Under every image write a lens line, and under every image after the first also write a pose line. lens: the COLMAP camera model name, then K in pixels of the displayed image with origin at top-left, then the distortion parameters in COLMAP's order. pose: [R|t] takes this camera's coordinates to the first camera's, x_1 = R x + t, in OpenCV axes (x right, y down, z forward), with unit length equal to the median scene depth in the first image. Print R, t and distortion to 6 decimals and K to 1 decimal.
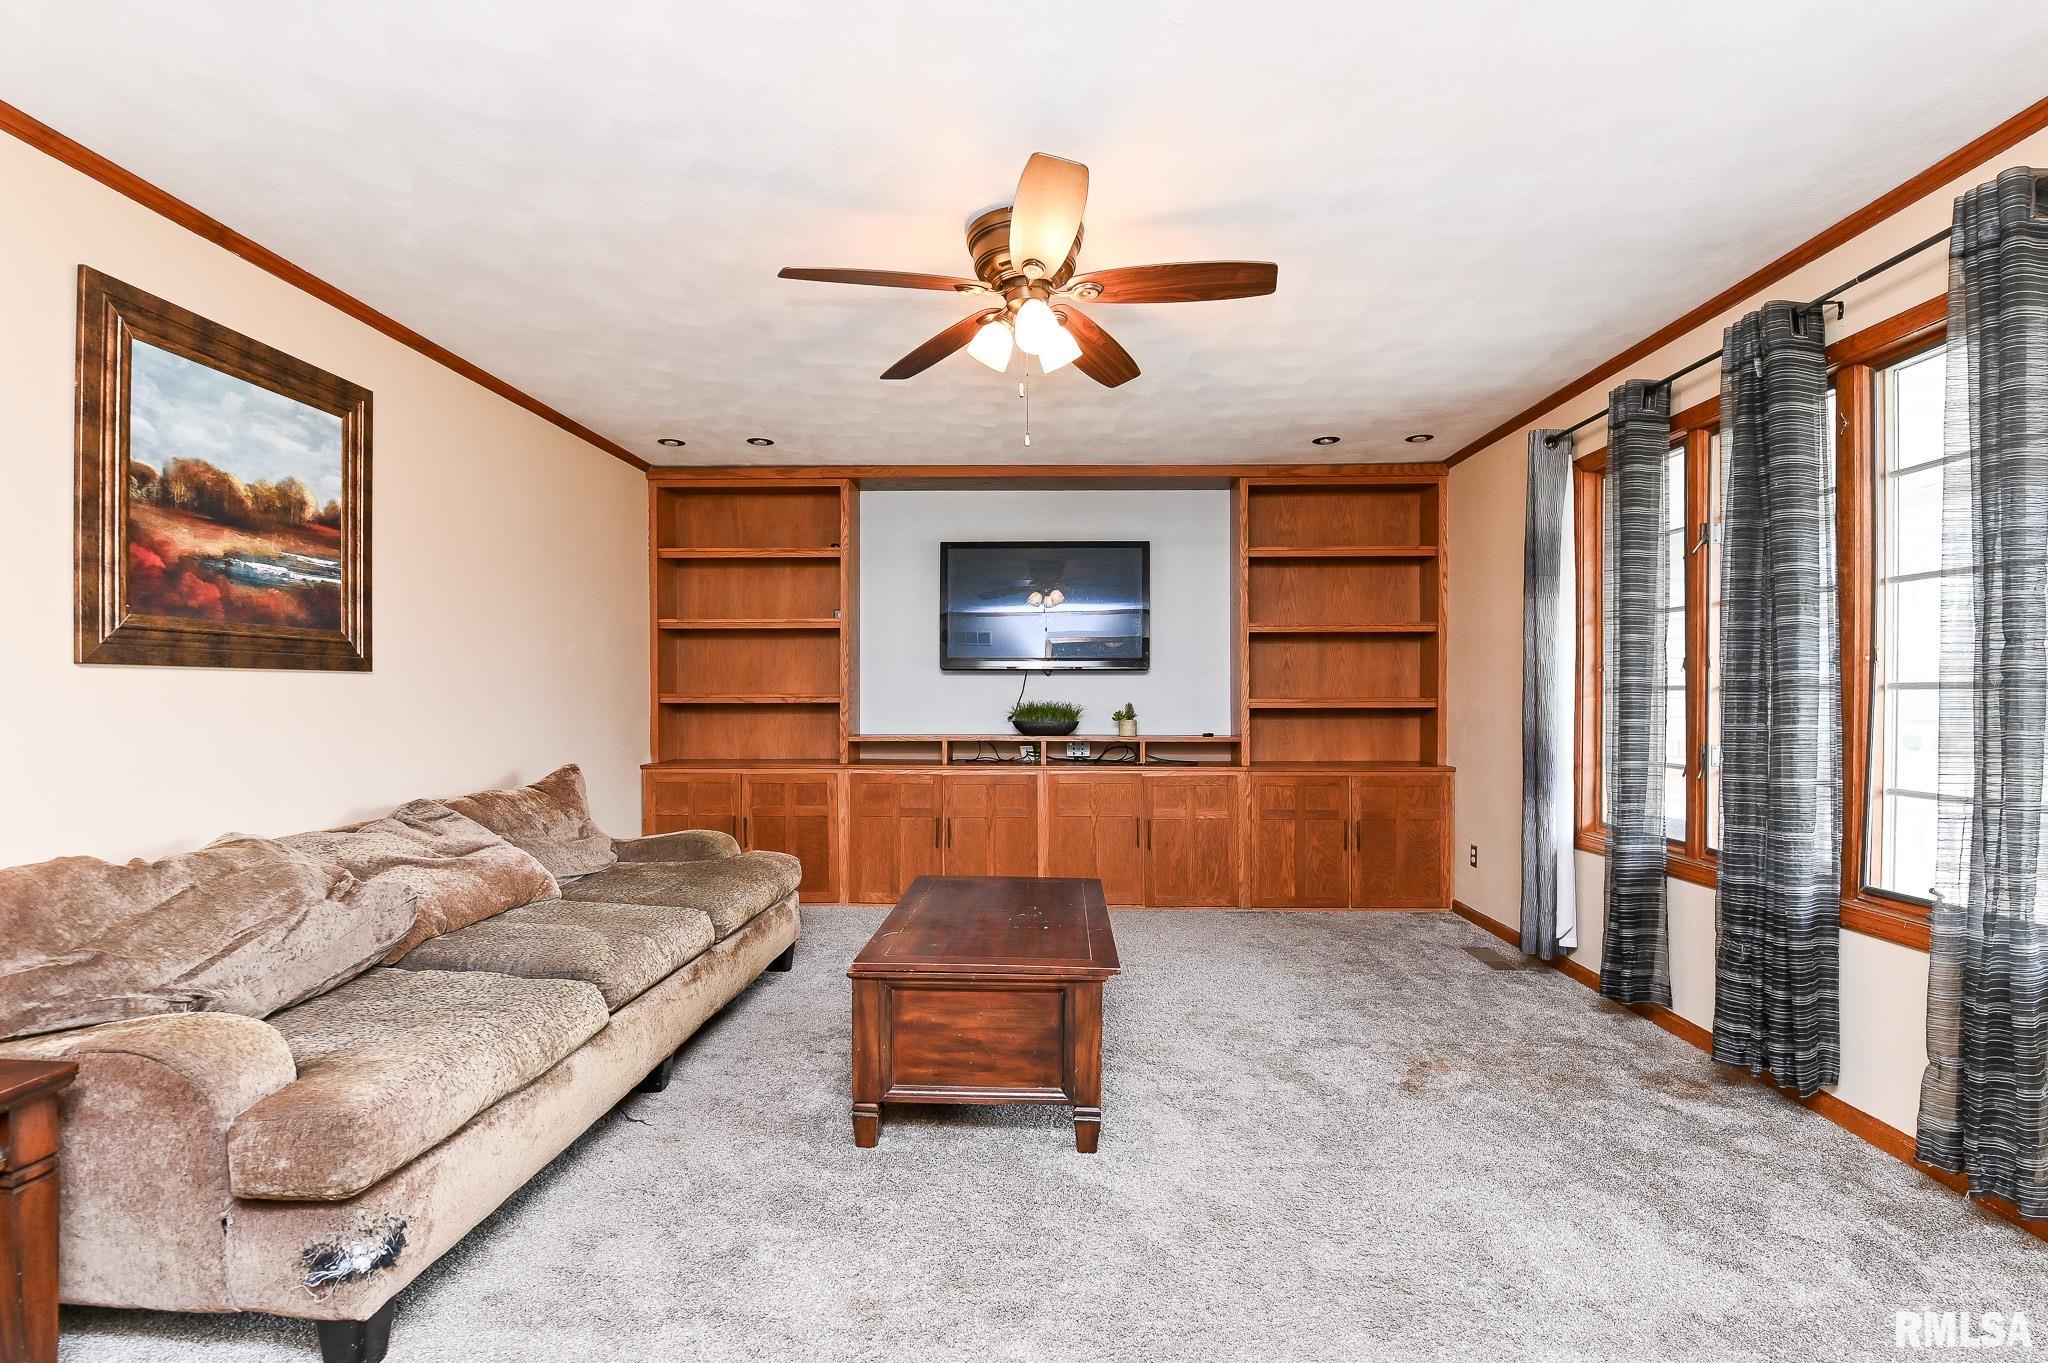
lens RADIAL K [[921.5, 0, 1026.4], [0, 921.5, 699.4], [0, 0, 1]] dist [-0.001100, -0.001111]
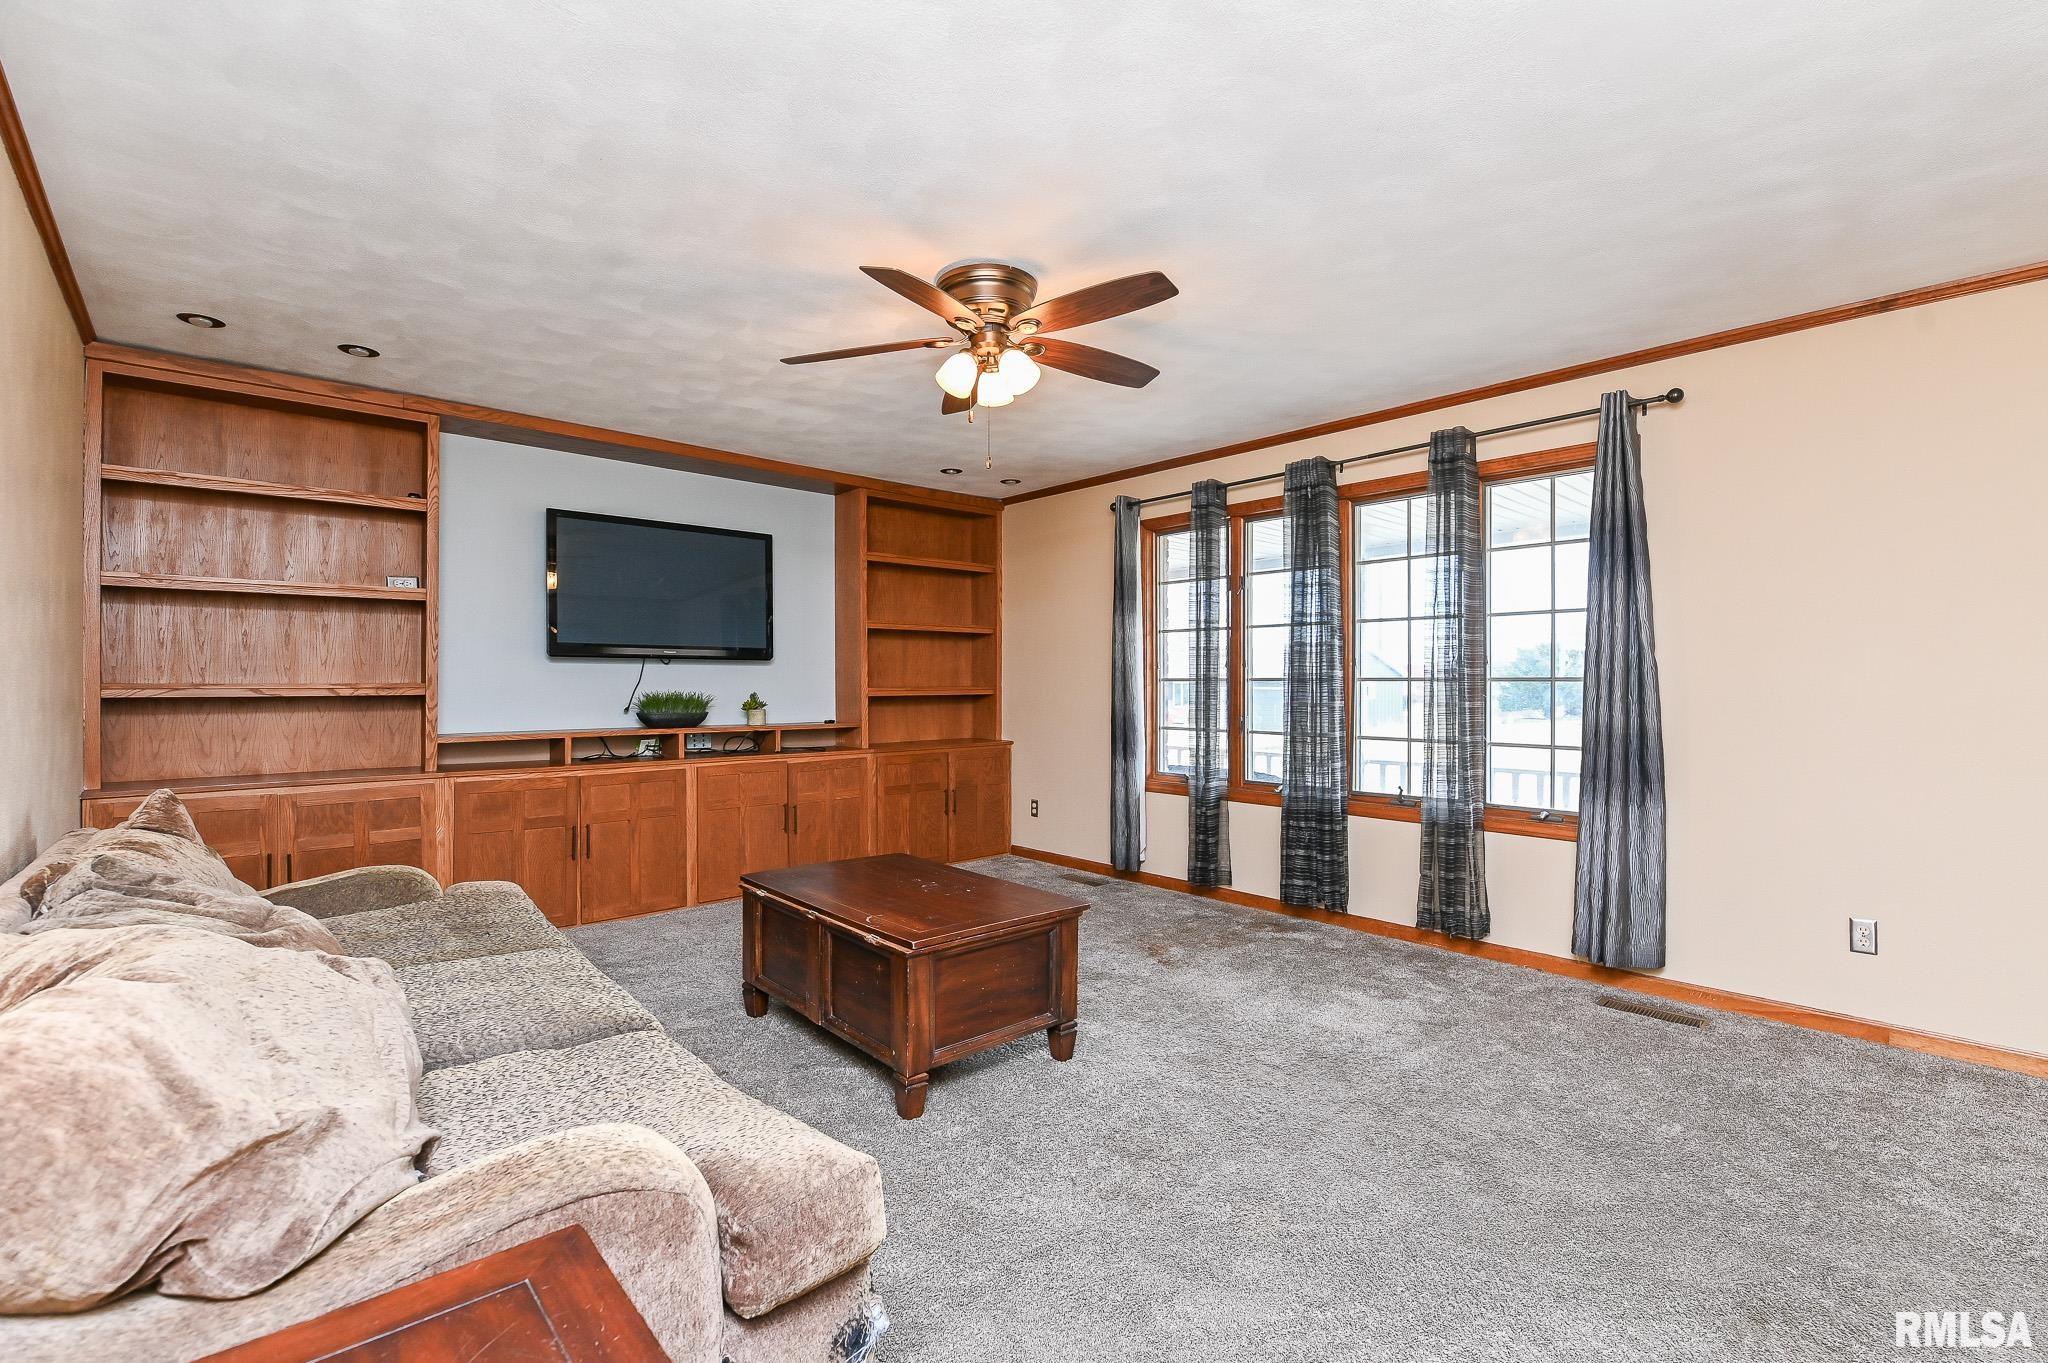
lens RADIAL K [[905.3, 0, 1037.0], [0, 905.3, 681.5], [0, 0, 1]] dist [-0.001153, -0.000737]
pose [[0.720599, 0.000152, 0.693352, -0.443393], [0.004657, 0.999976, -0.005059, -0.002412], [-0.693336, 0.006875, 0.720582, 0.088253]]
